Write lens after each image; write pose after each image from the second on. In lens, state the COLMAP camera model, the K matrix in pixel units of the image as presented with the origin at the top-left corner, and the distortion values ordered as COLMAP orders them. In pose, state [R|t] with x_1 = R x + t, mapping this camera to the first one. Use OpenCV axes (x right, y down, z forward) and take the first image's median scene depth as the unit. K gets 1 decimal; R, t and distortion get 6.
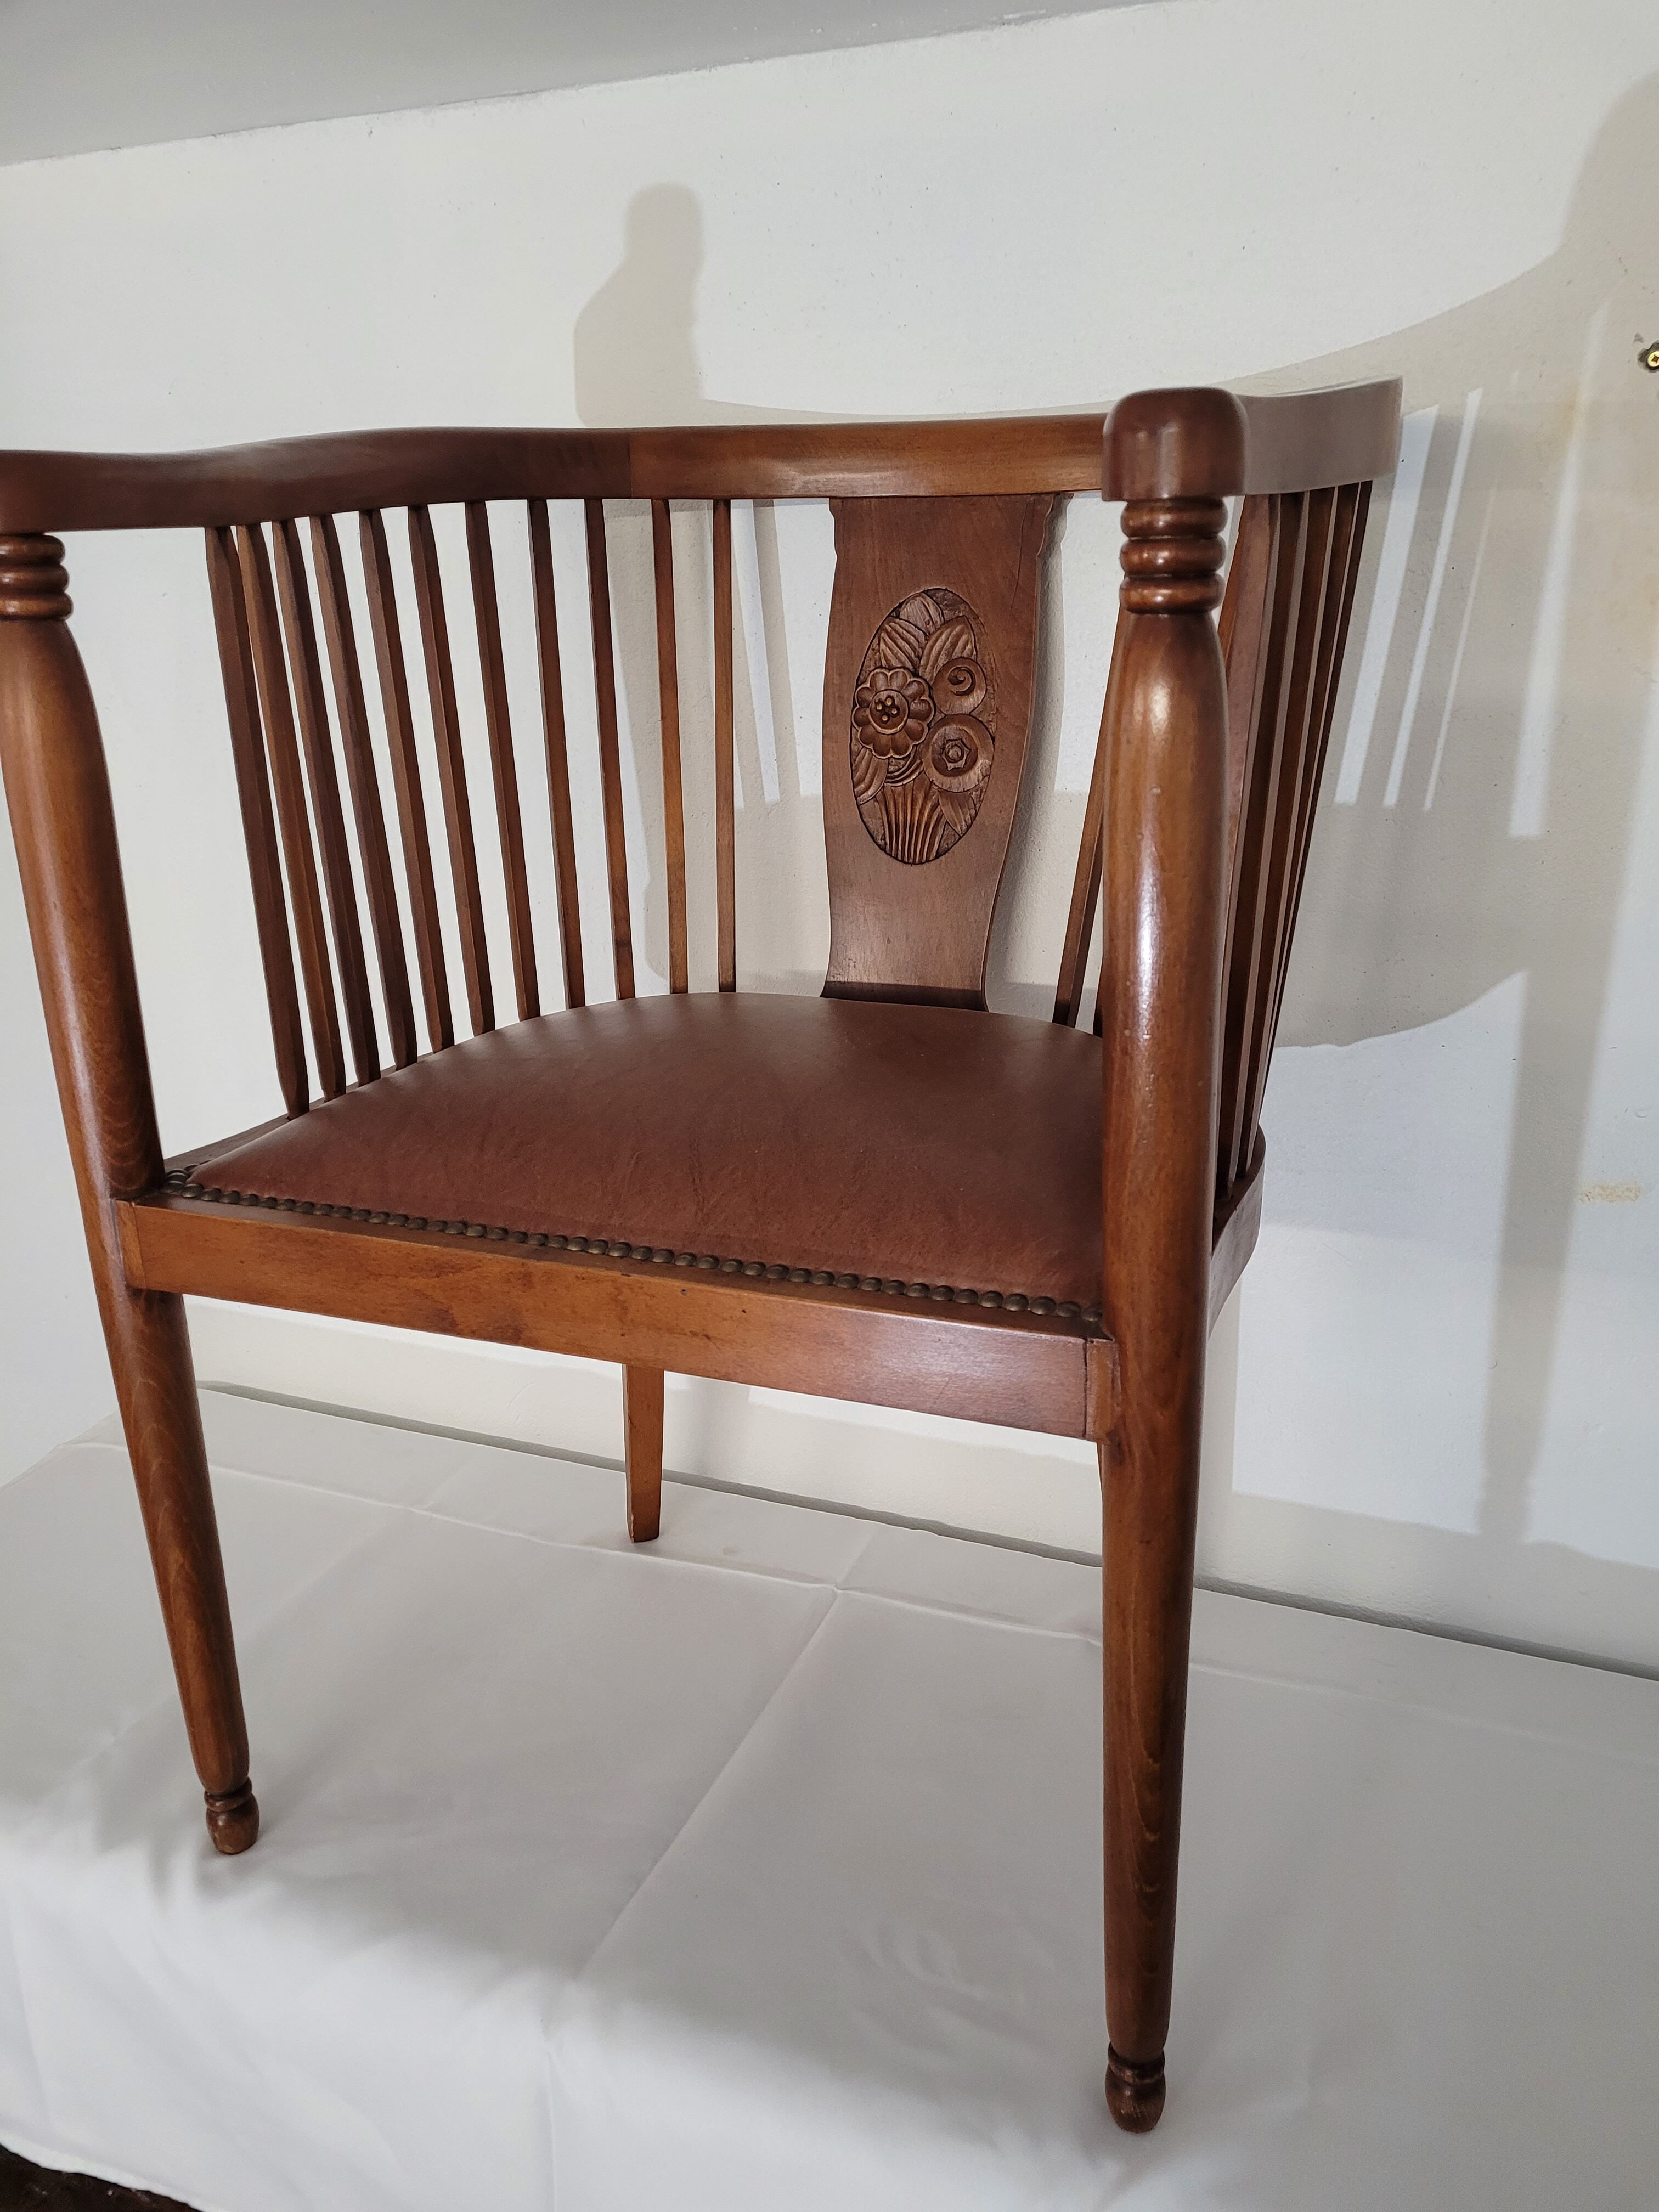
lens RADIAL K [[1682.4, 0, 832.9], [0, 1682.4, 1116.6], [0, 0, 1]] dist [0.044642, -0.046839]
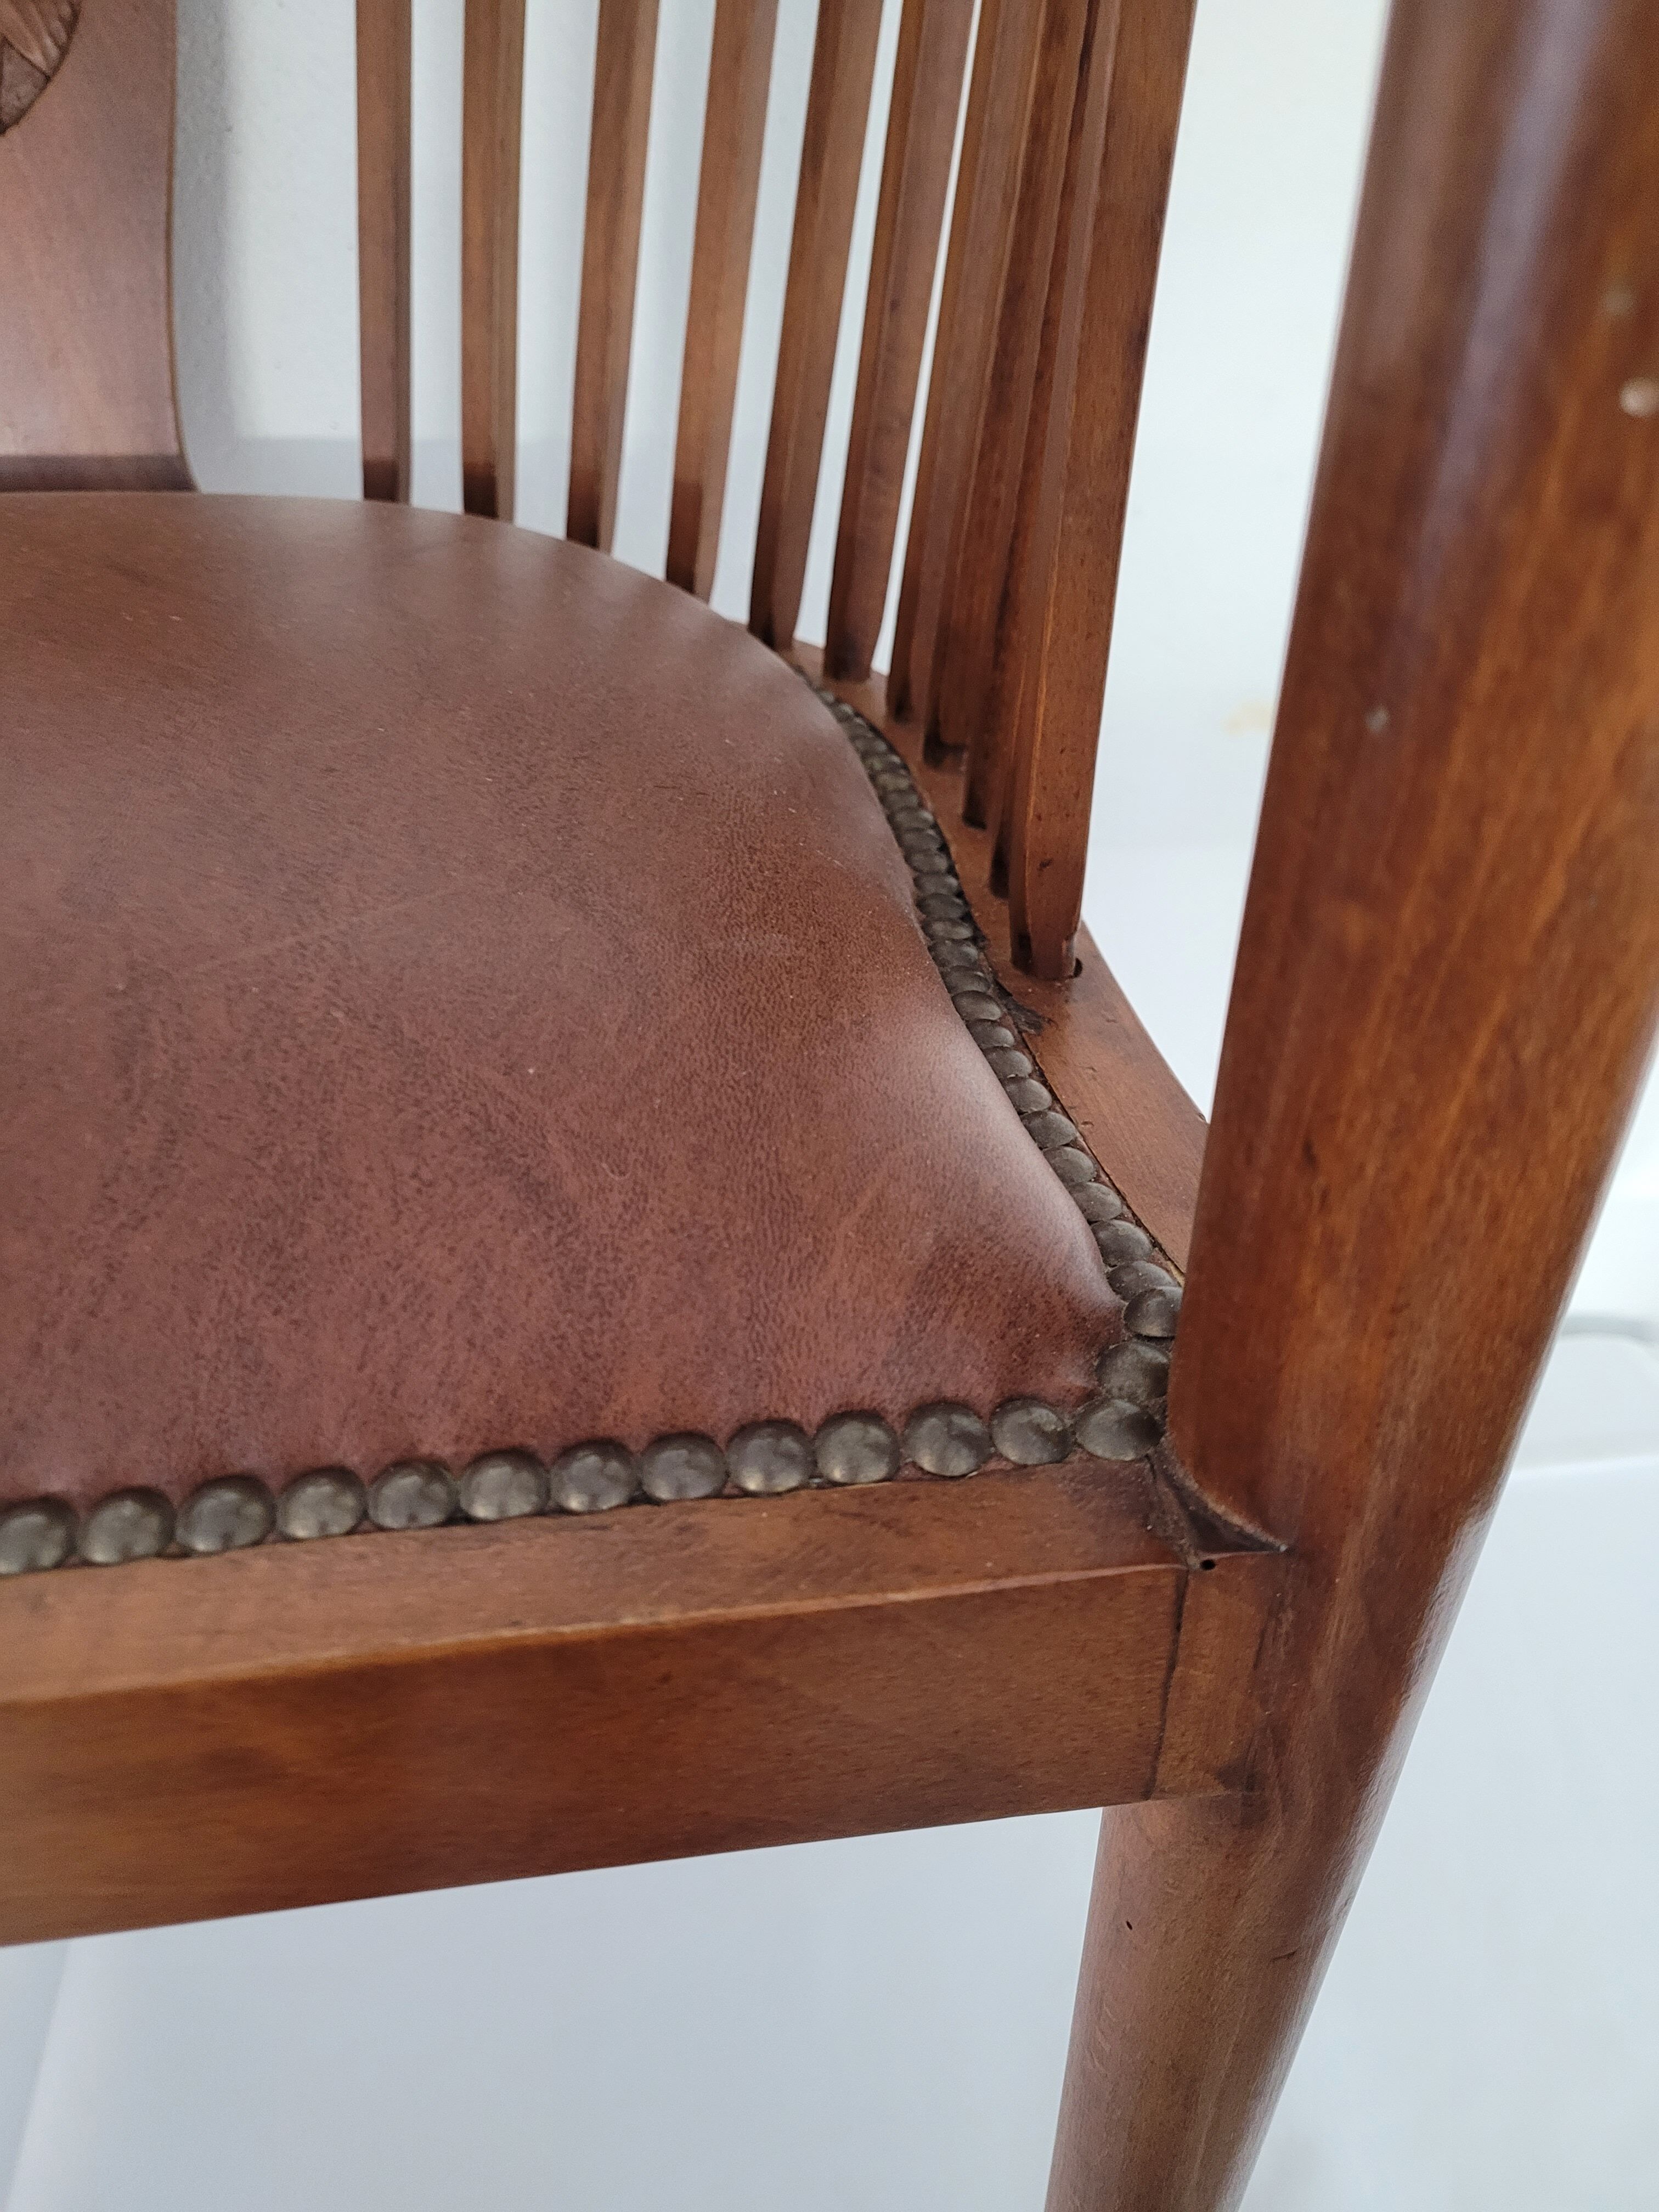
lens RADIAL K [[1757.4, 0, 878.1], [0, 1757.4, 1105.9], [0, 0, 1]] dist [0.006011, -0.058016]
pose [[0.849922, -0.238609, 0.469786, -0.013208], [0.105508, 0.950600, 0.291938, -0.024043], [-0.516237, -0.198558, 0.833111, 0.478433]]
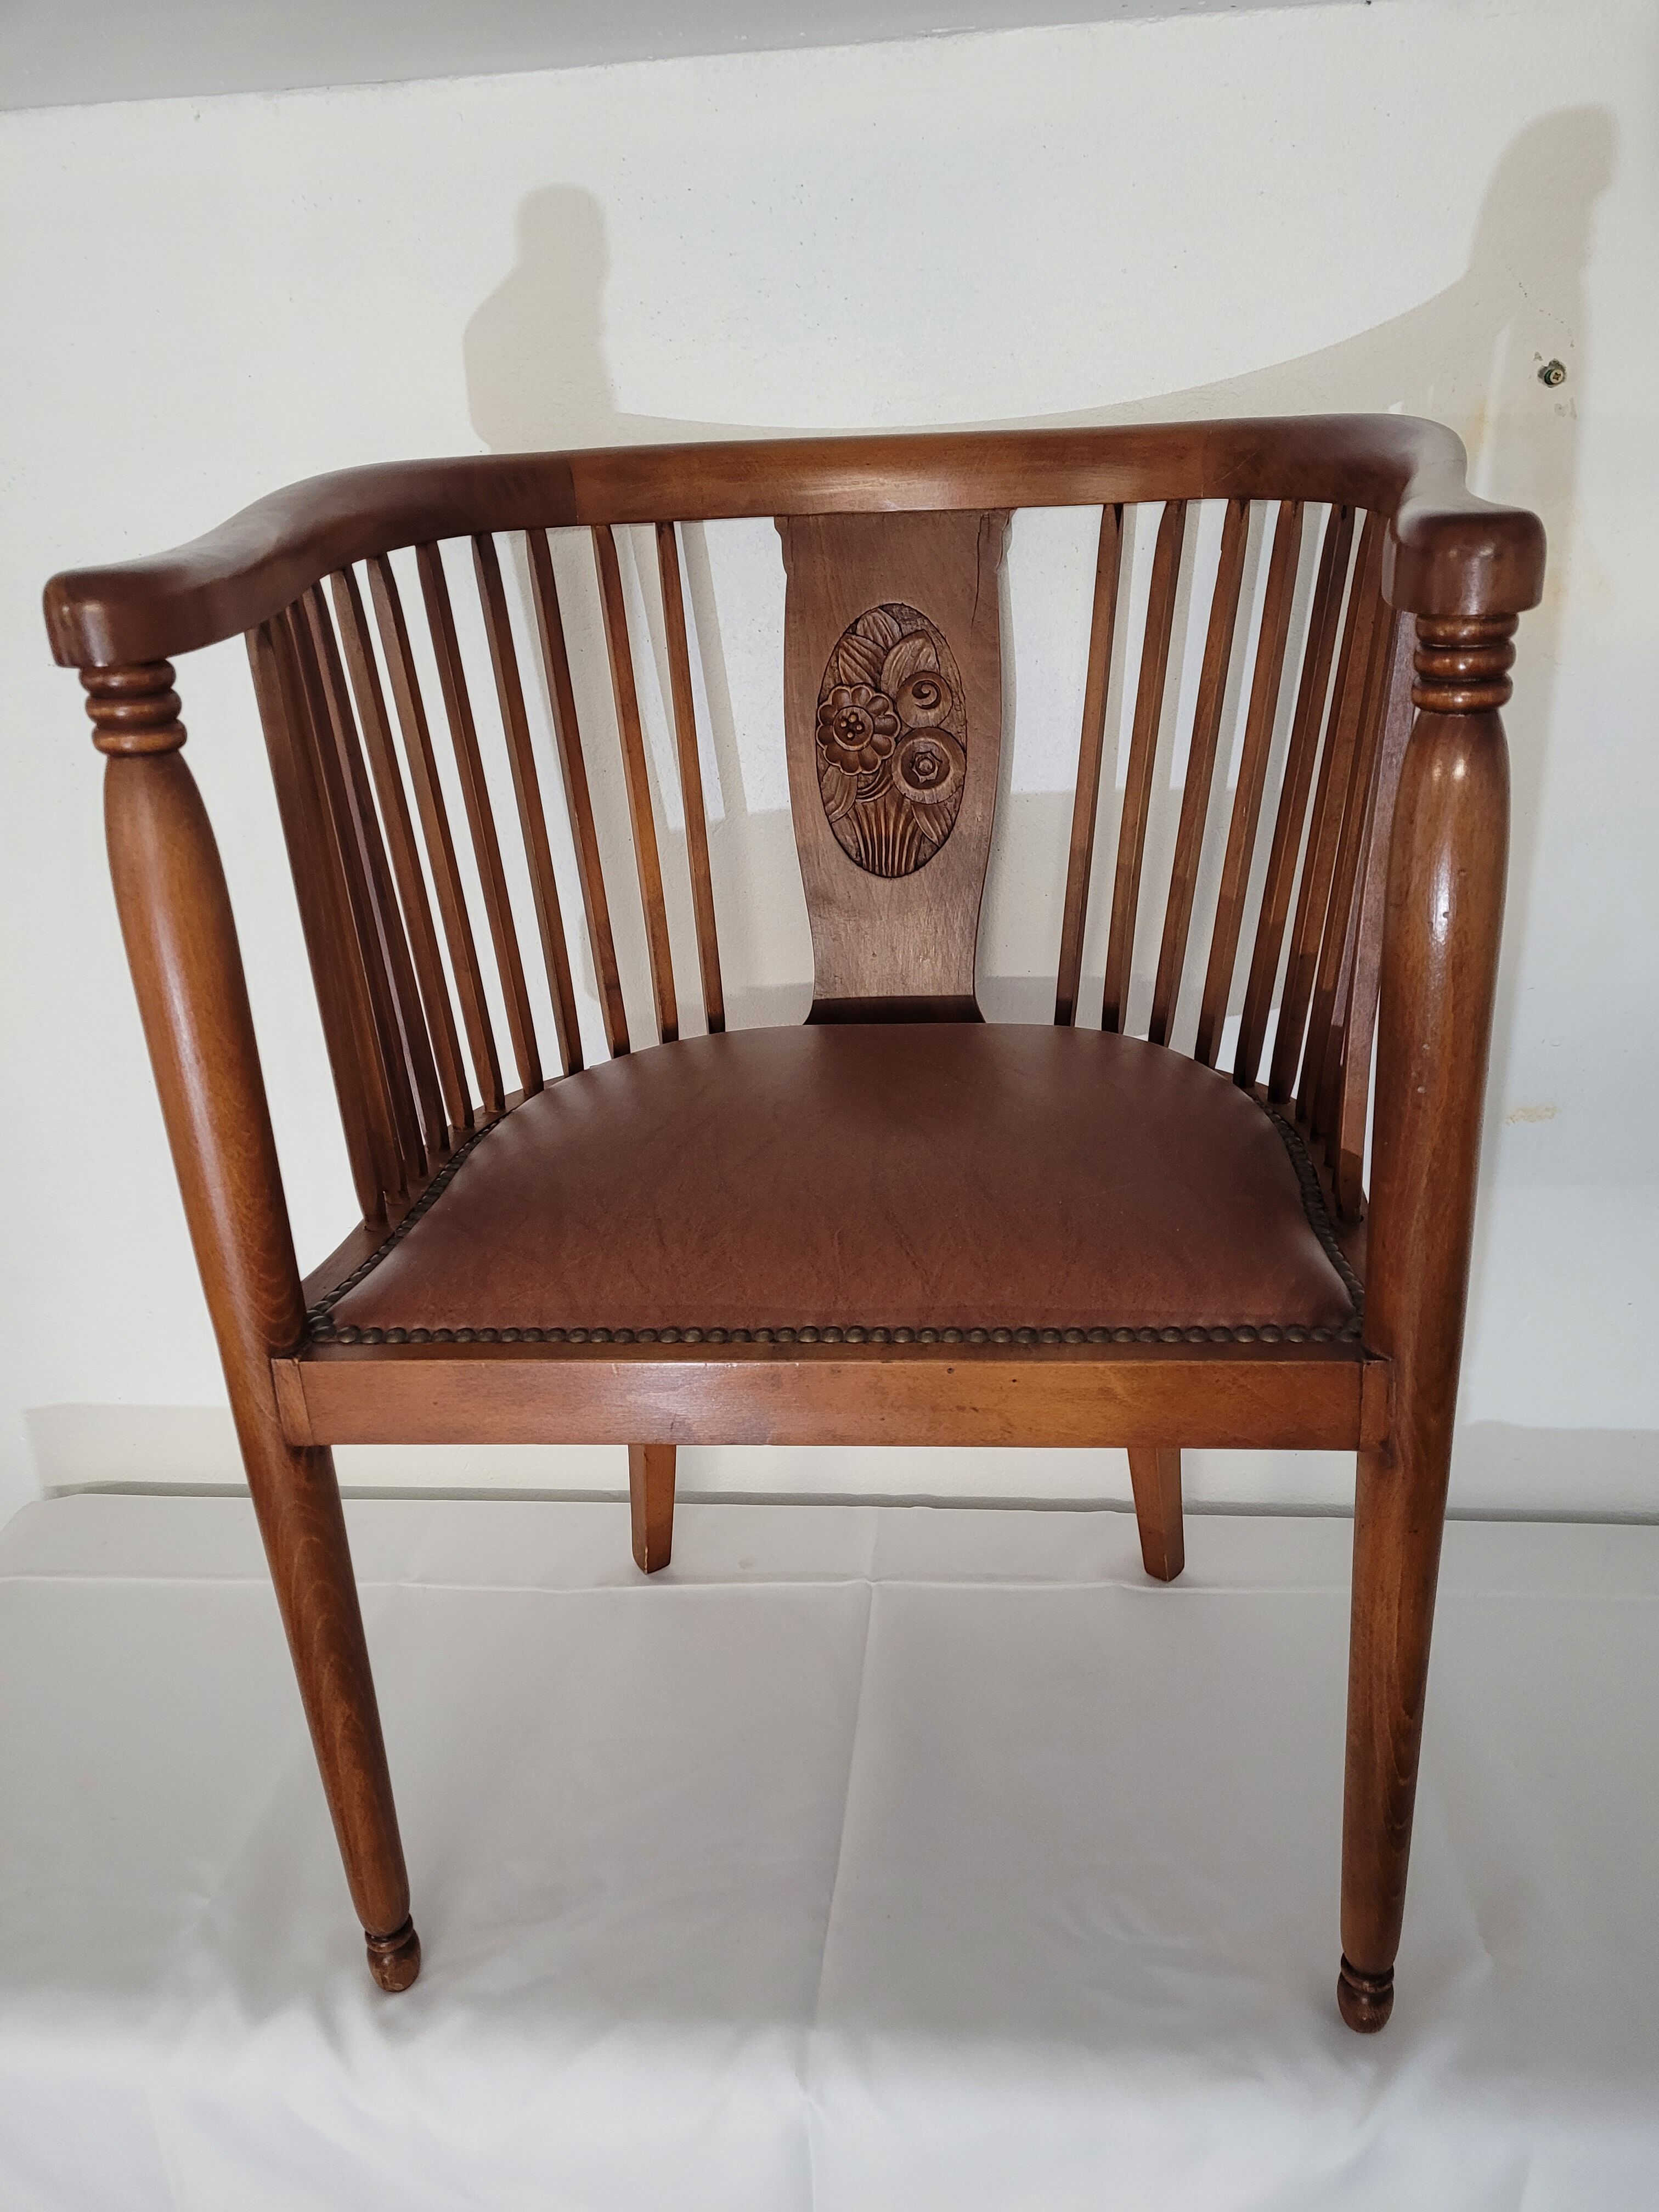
lens RADIAL K [[1692.8, 0, 829.5], [0, 1692.8, 1106.0], [0, 0, 1]] dist [0.049468, -0.054295]
pose [[0.960613, -0.129424, 0.245912, -0.261123], [0.115673, 0.990844, 0.069626, -0.090303], [-0.252671, -0.038438, 0.966788, 0.018702]]
